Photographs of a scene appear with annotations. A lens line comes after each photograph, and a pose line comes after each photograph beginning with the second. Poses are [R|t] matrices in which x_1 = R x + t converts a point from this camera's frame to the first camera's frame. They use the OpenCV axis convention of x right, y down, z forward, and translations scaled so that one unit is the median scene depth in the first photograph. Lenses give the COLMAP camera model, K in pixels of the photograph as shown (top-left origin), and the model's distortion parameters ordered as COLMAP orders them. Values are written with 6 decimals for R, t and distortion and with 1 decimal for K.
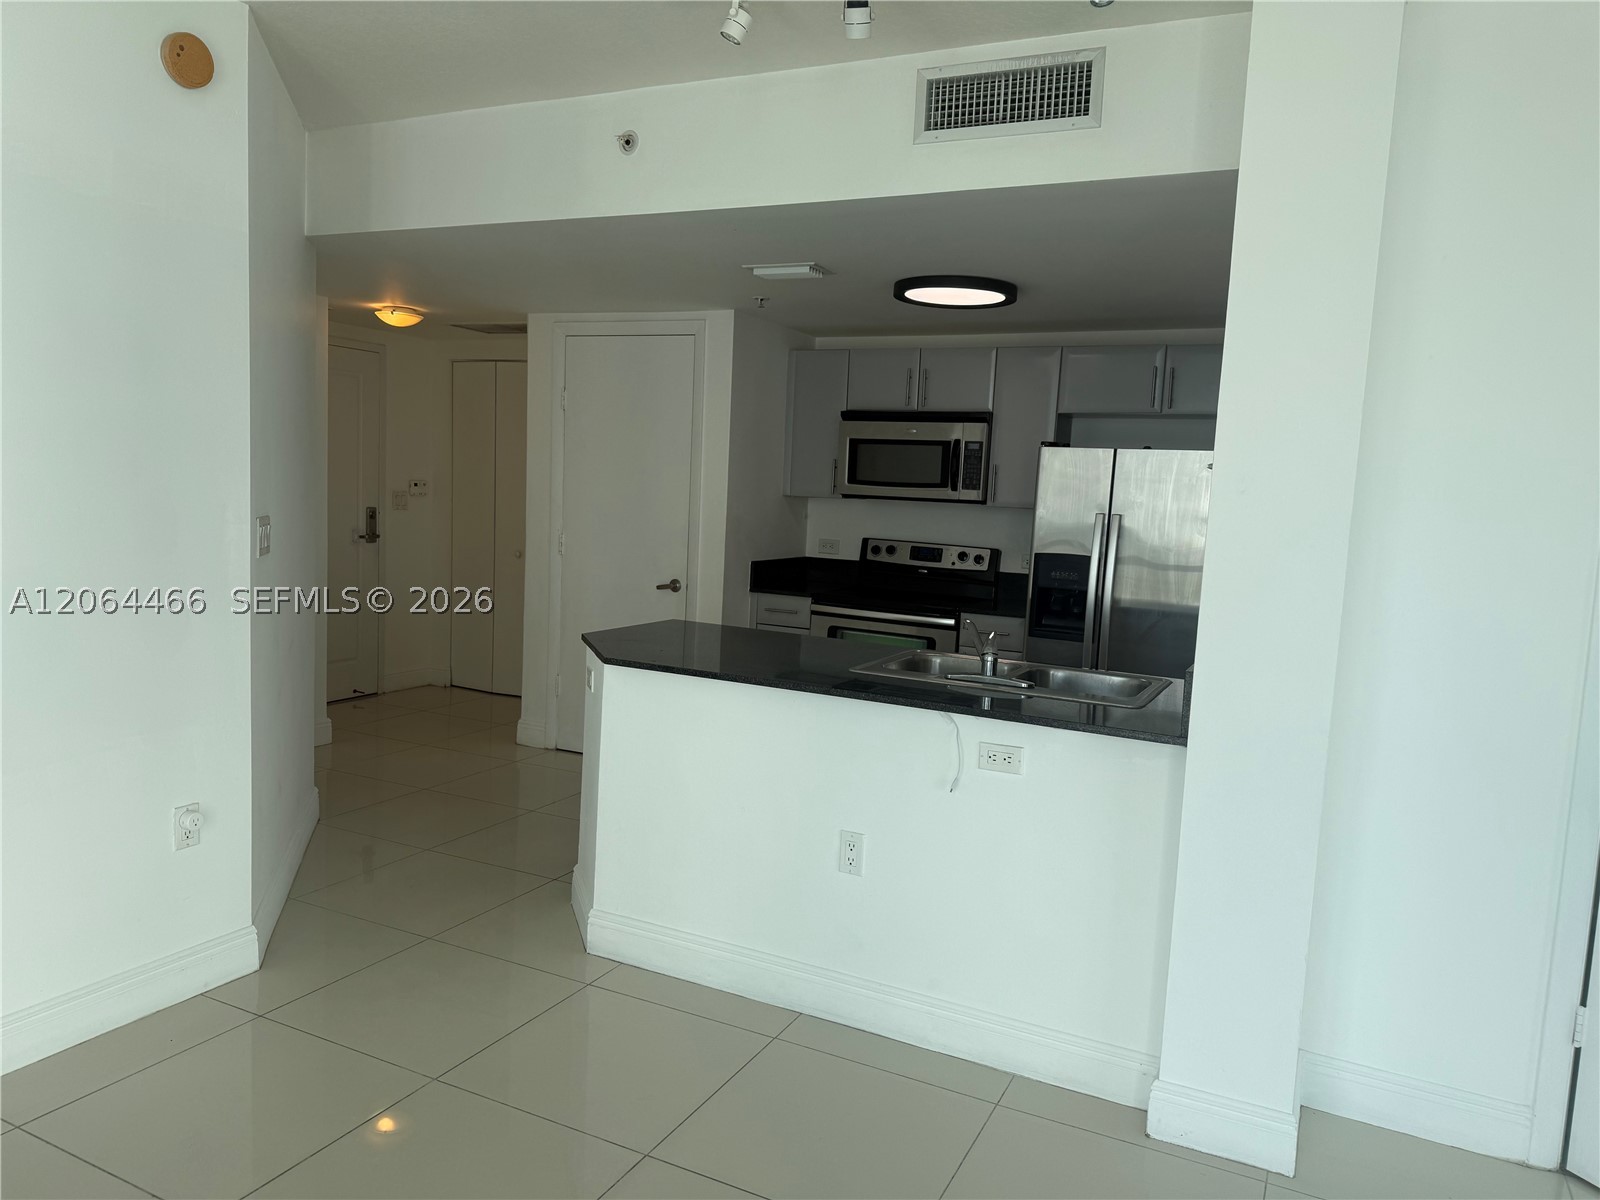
lens RADIAL K [[1132.9, 0, 800.0], [0, 1132.9, 600.0], [0, 0, 1]] dist [0.001456, 0.000187]
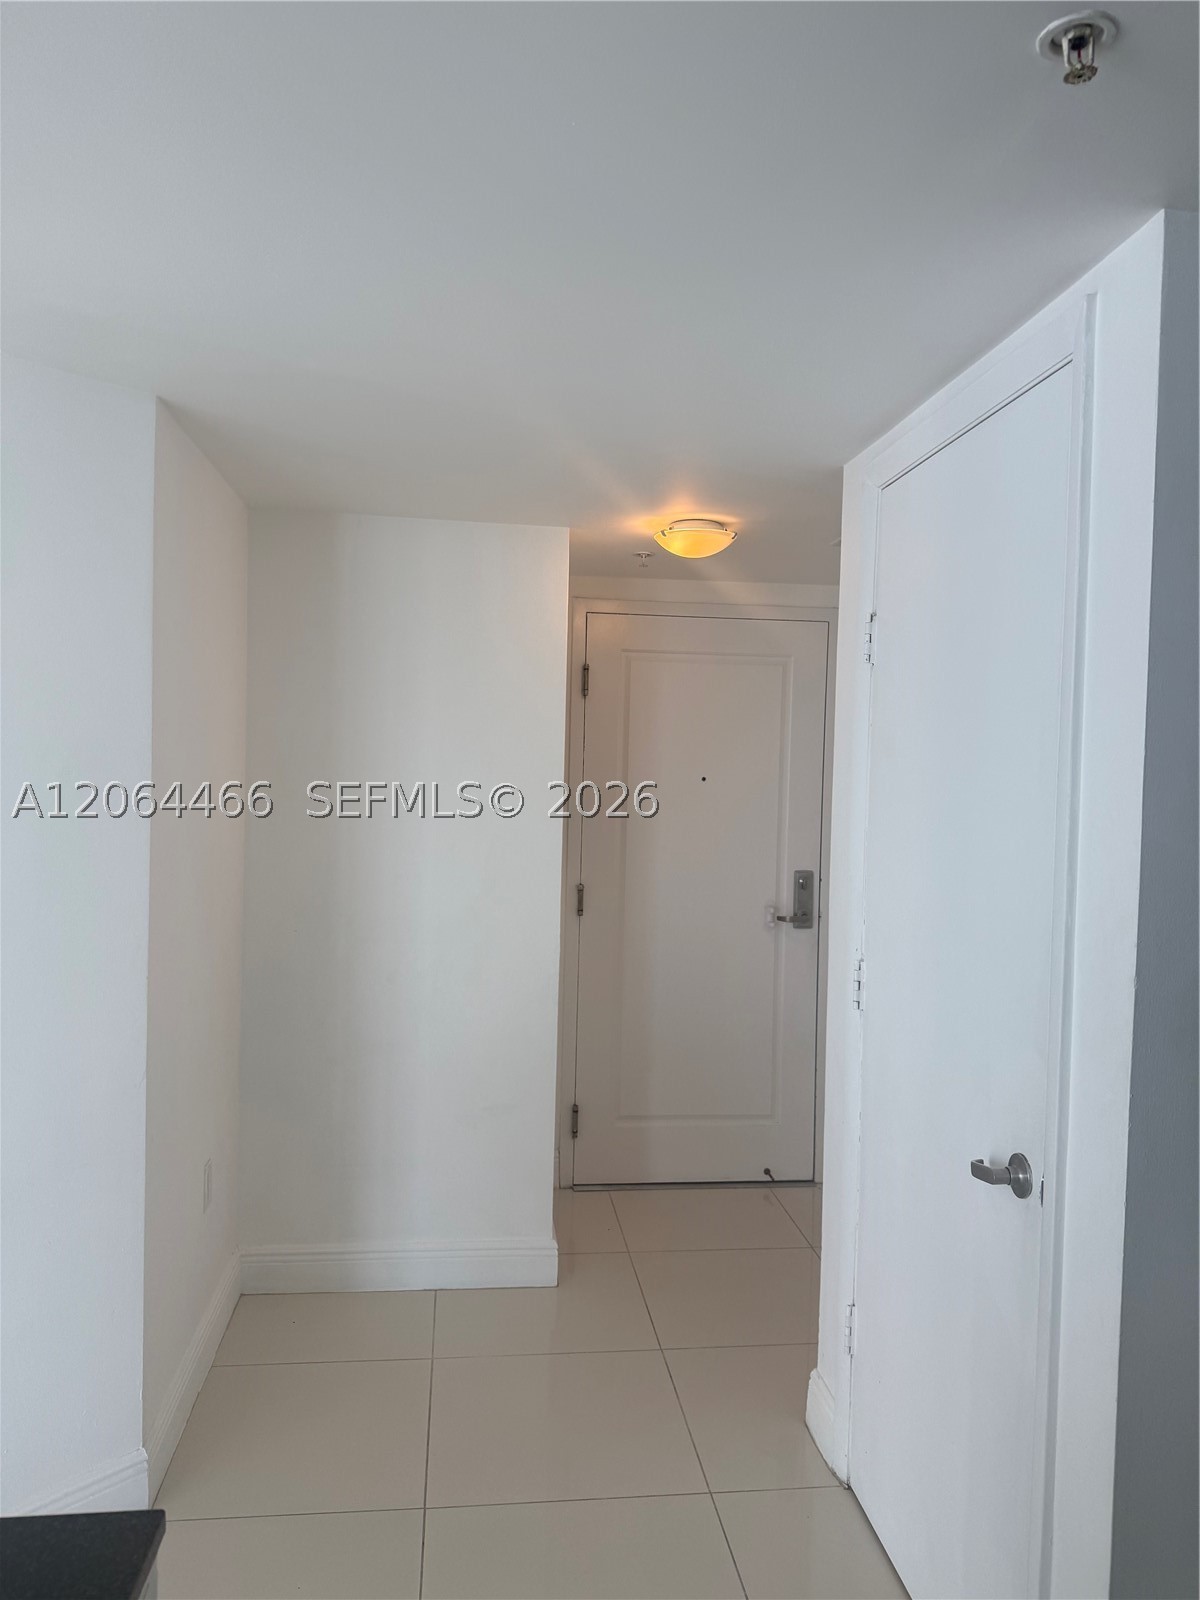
lens RADIAL K [[1132.9, 0, 600.0], [0, 1132.9, 800.0], [0, 0, 1]] dist [0.001456, 0.000187]
pose [[0.547547, -0.011247, -0.836699, 0.080485], [-0.091463, 0.993114, -0.073204, -0.074901], [0.831761, 0.116610, 0.542748, 0.662032]]
